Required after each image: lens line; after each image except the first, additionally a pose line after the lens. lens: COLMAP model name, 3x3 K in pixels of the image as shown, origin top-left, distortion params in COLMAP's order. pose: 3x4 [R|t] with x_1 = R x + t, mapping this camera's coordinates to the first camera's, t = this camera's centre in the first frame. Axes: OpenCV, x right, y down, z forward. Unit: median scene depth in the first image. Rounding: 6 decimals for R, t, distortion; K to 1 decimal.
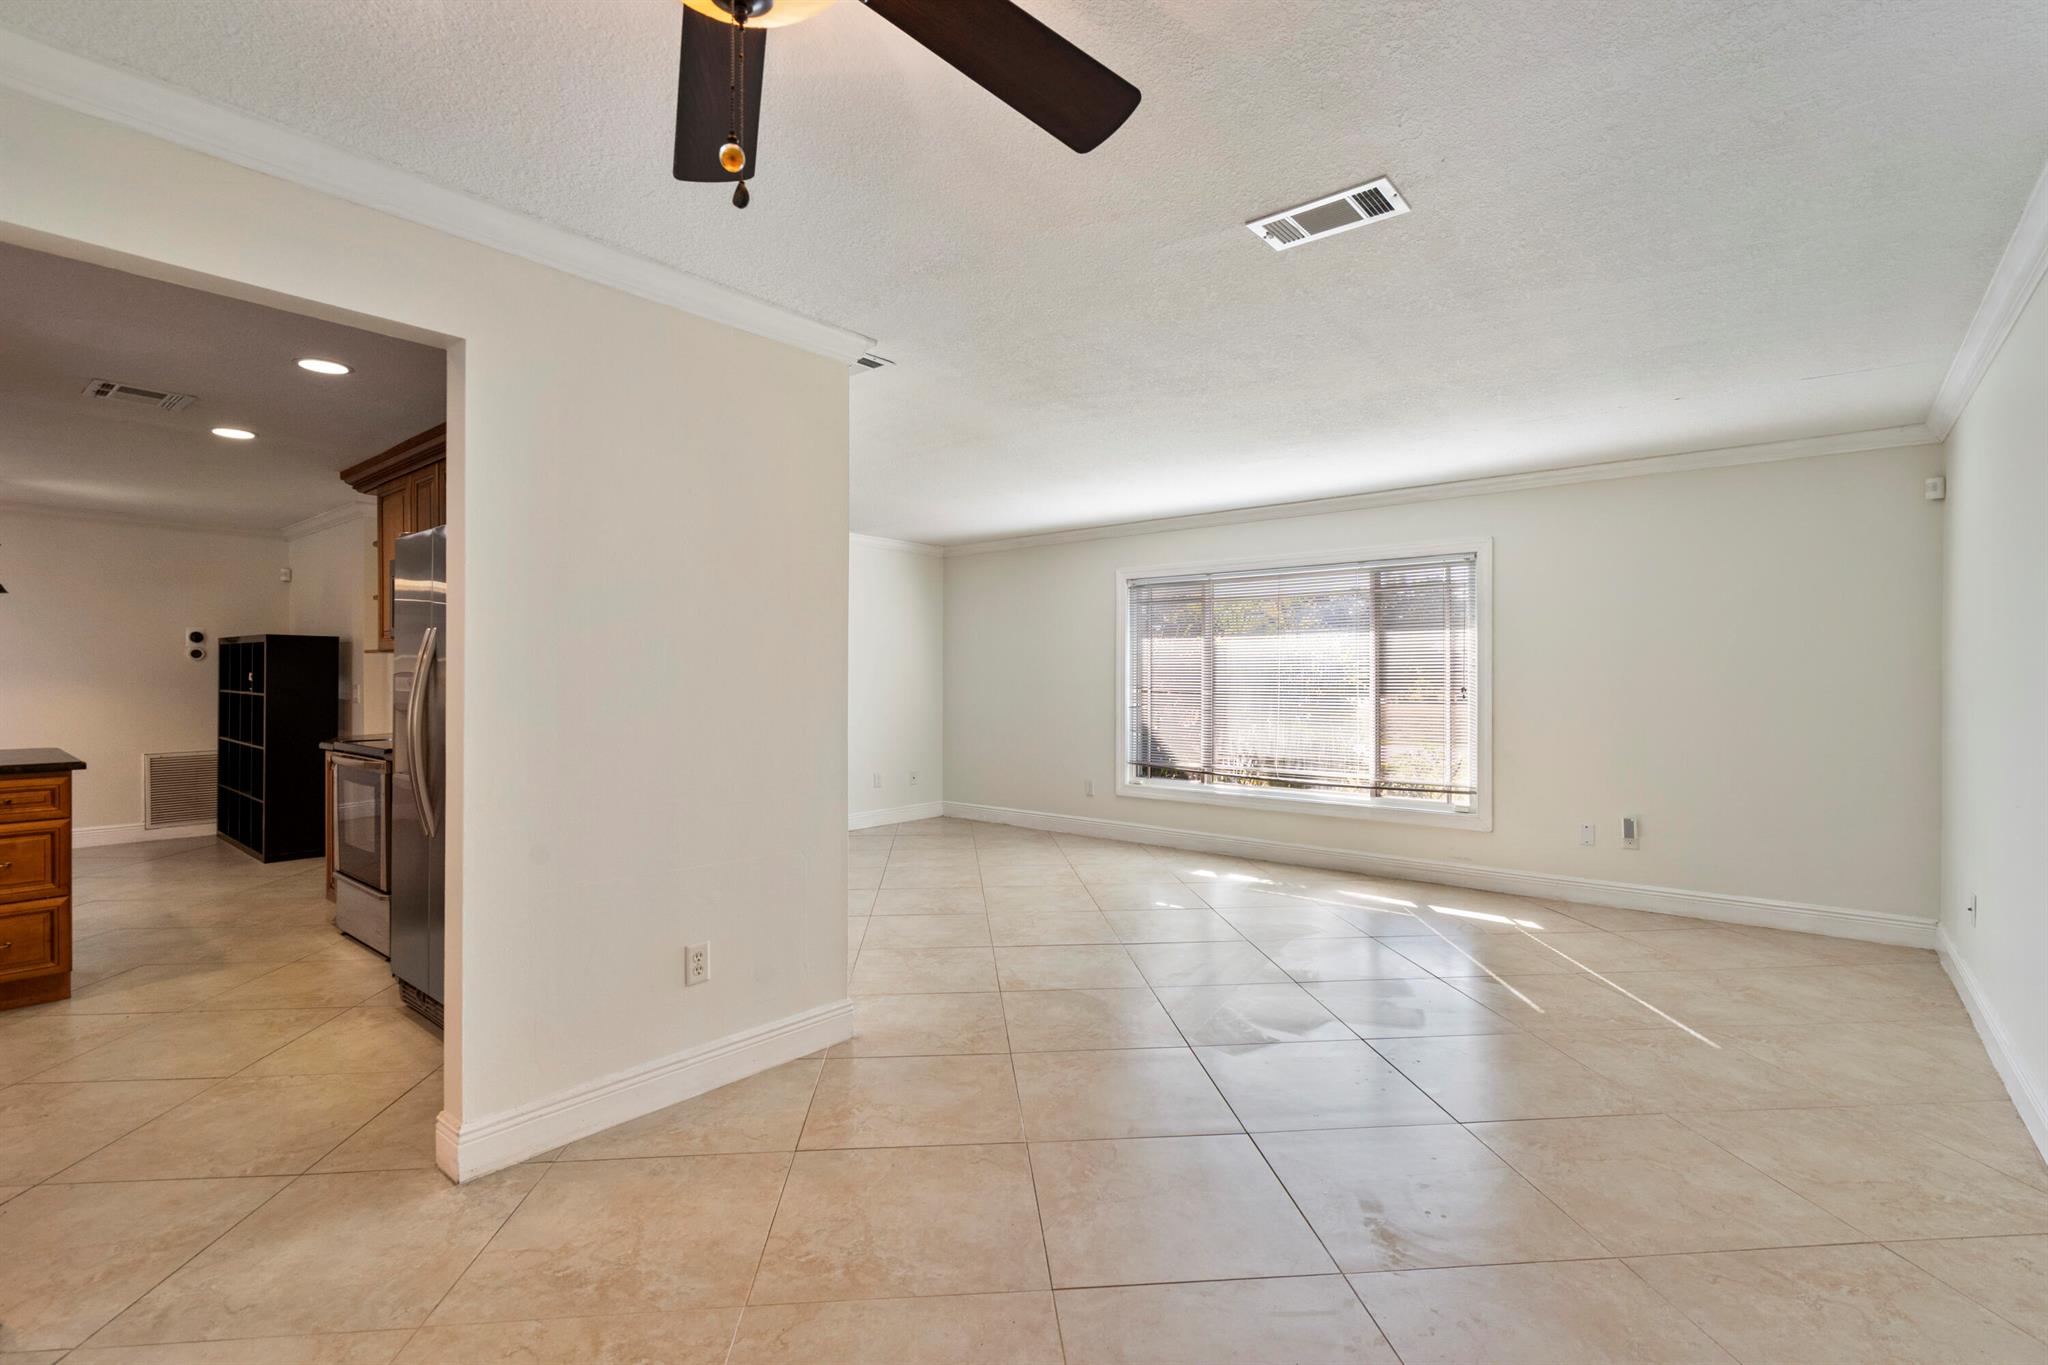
lens RADIAL K [[939.0, 0, 1031.4], [0, 939.0, 684.2], [0, 0, 1]] dist [-0.001429, 0.000275]
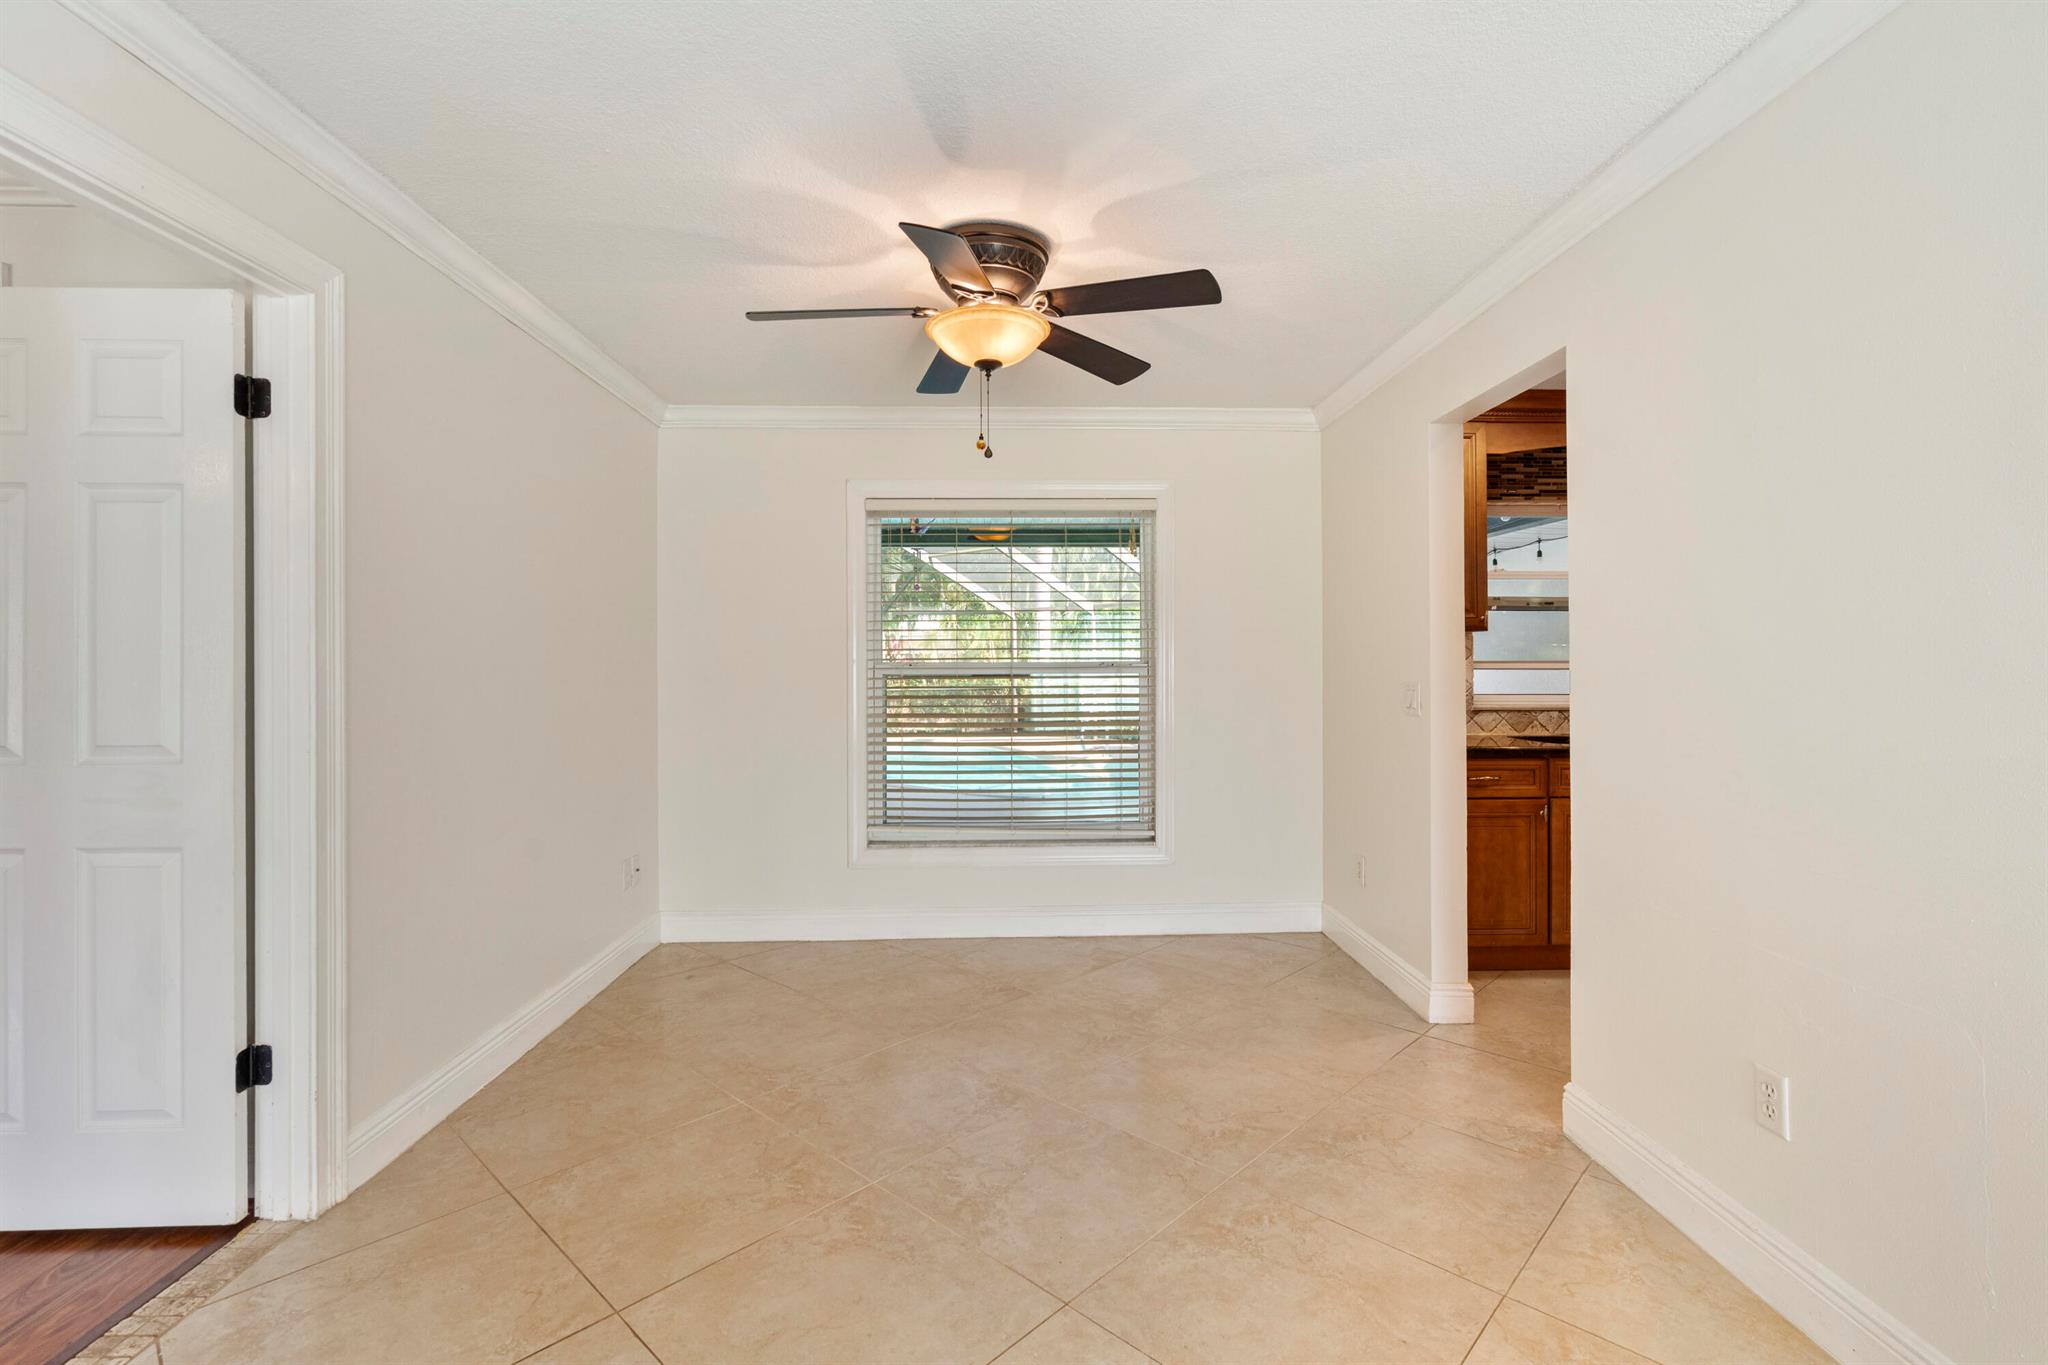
lens RADIAL K [[939.0, 0, 1026.4], [0, 939.0, 678.2], [0, 0, 1]] dist [-0.001429, 0.000275]
pose [[-0.775324, 0.003152, -0.631556, 0.621407], [0.005360, 0.999984, -0.001590, 0.007688], [0.631541, -0.004618, -0.775328, 1.630839]]
